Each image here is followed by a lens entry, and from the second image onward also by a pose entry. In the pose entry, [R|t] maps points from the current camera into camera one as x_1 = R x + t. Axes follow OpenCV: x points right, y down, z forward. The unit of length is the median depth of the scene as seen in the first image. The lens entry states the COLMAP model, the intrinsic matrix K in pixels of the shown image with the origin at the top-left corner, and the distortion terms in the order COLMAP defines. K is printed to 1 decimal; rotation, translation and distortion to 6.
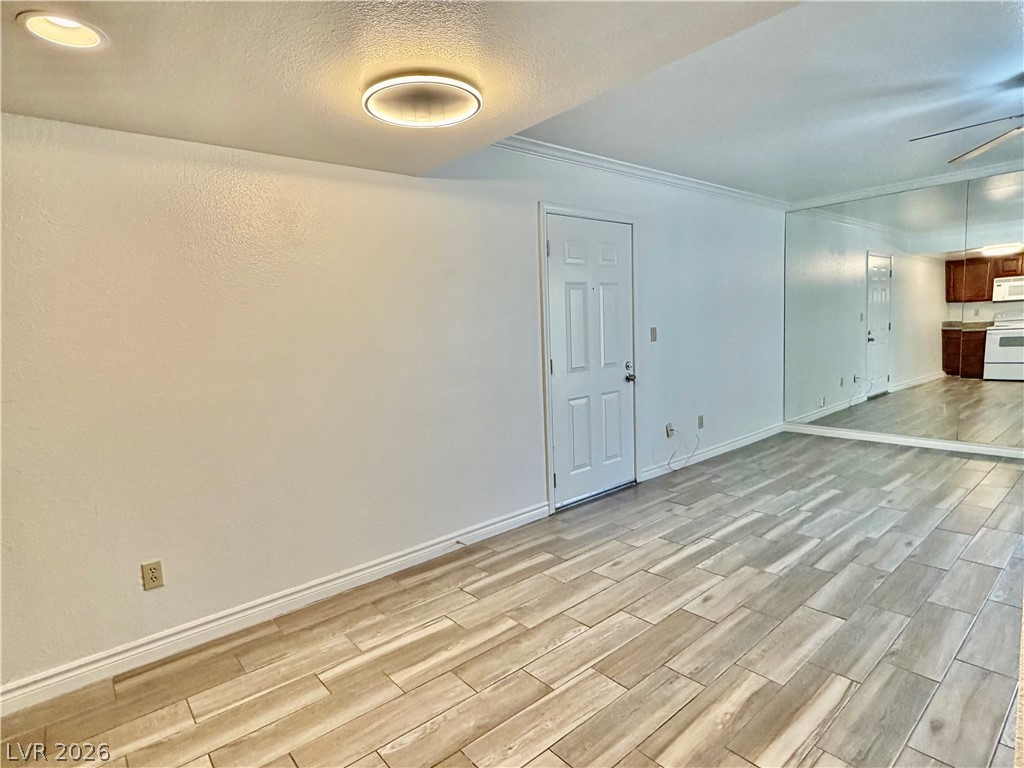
lens RADIAL K [[550.7, 0, 507.3], [0, 550.7, 387.1], [0, 0, 1]] dist [-0.004109, 0.005351]
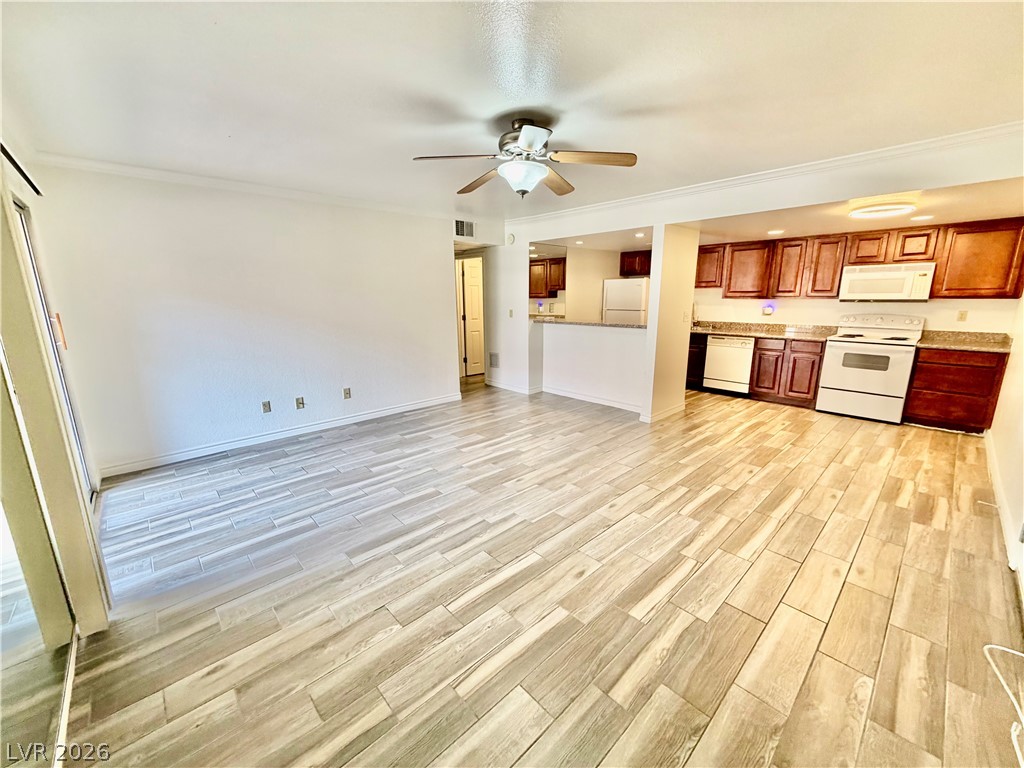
lens RADIAL K [[406.7, 0, 511.0], [0, 406.7, 385.7], [0, 0, 1]] dist [-0.001424, 0.000898]
pose [[-0.997694, 0.058260, -0.034823, 0.917561], [0.043125, 0.940295, 0.337617, -0.270910], [0.052414, 0.335337, -0.940639, 1.658154]]
